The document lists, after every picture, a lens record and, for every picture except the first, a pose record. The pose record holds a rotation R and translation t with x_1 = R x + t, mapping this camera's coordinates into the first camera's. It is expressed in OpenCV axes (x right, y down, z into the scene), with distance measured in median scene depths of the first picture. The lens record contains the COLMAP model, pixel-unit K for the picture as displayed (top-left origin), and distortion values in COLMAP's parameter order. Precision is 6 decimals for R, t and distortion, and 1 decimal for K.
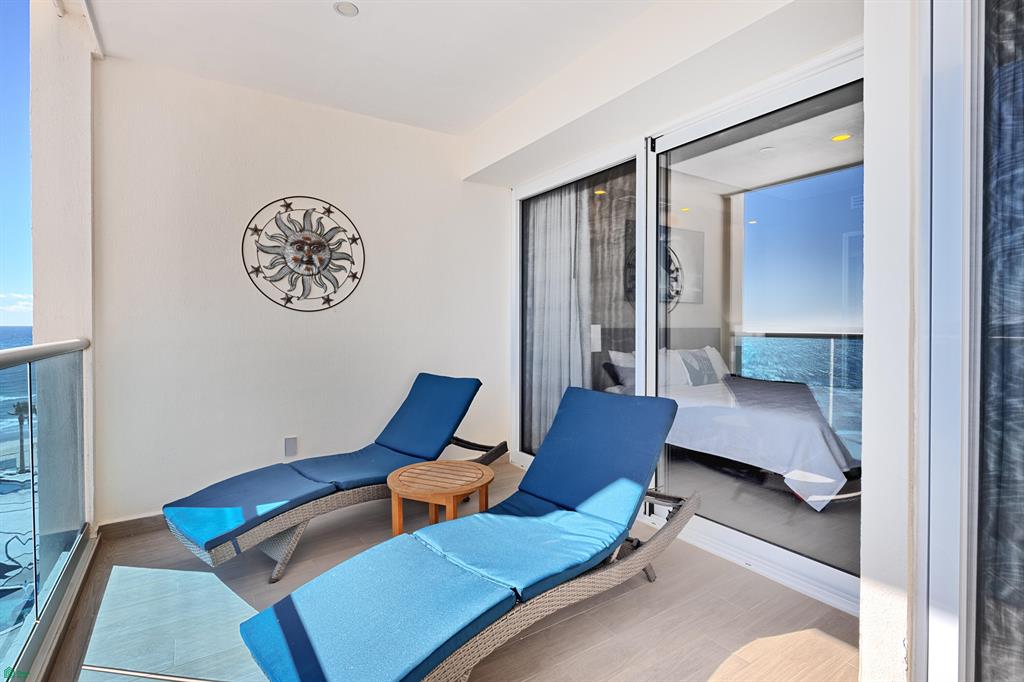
lens RADIAL K [[491.8, 0, 512.4], [0, 491.8, 329.2], [0, 0, 1]] dist [0.000028, 0.000000]
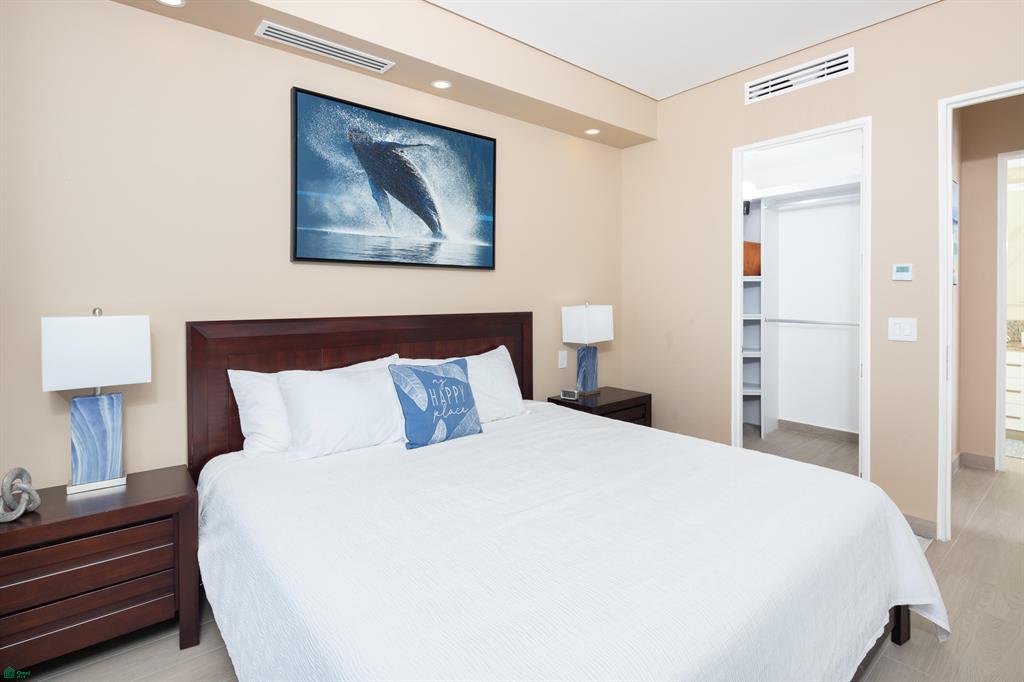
lens RADIAL K [[496.6, 0, 512.9], [0, 496.6, 298.7], [0, 0, 1]] dist [0.000197, 0.000000]
pose [[0.994631, -0.002212, 0.103459, 0.567962], [0.002908, 0.999974, -0.006571, -0.024894], [-0.103442, 0.006837, 0.994612, 0.730899]]
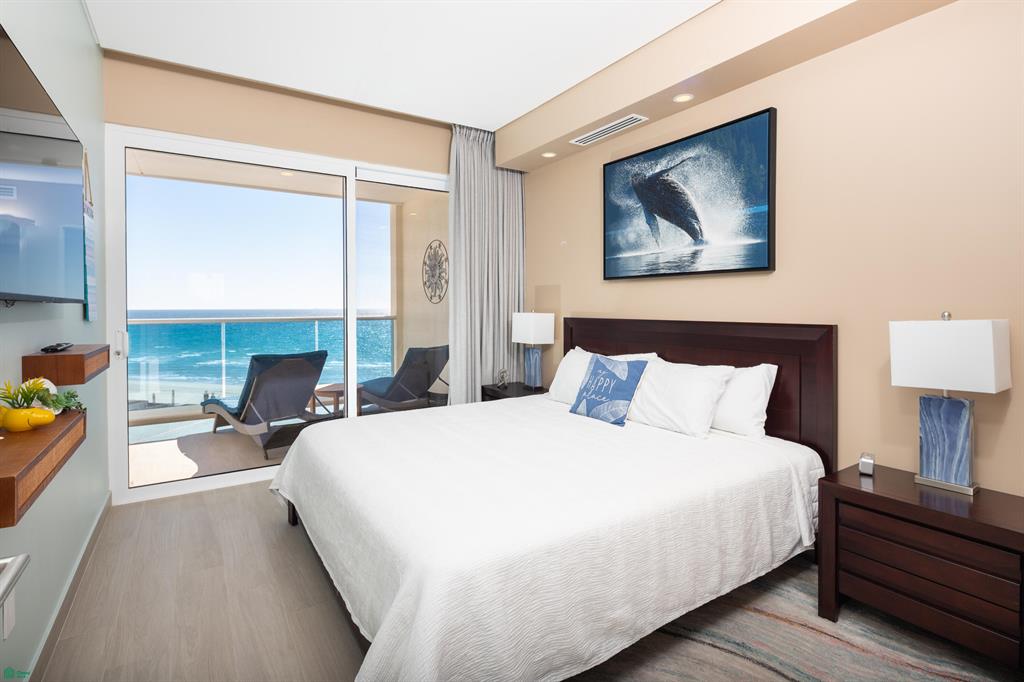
lens RADIAL K [[498.2, 0, 512.6], [0, 498.2, 308.1], [0, 0, 1]] dist [-0.001085, -0.000189]
pose [[-0.010703, 0.006018, -0.999925, 1.364204], [-0.003312, 0.999976, 0.006054, -0.030277], [0.999937, 0.003376, -0.010683, 1.257786]]
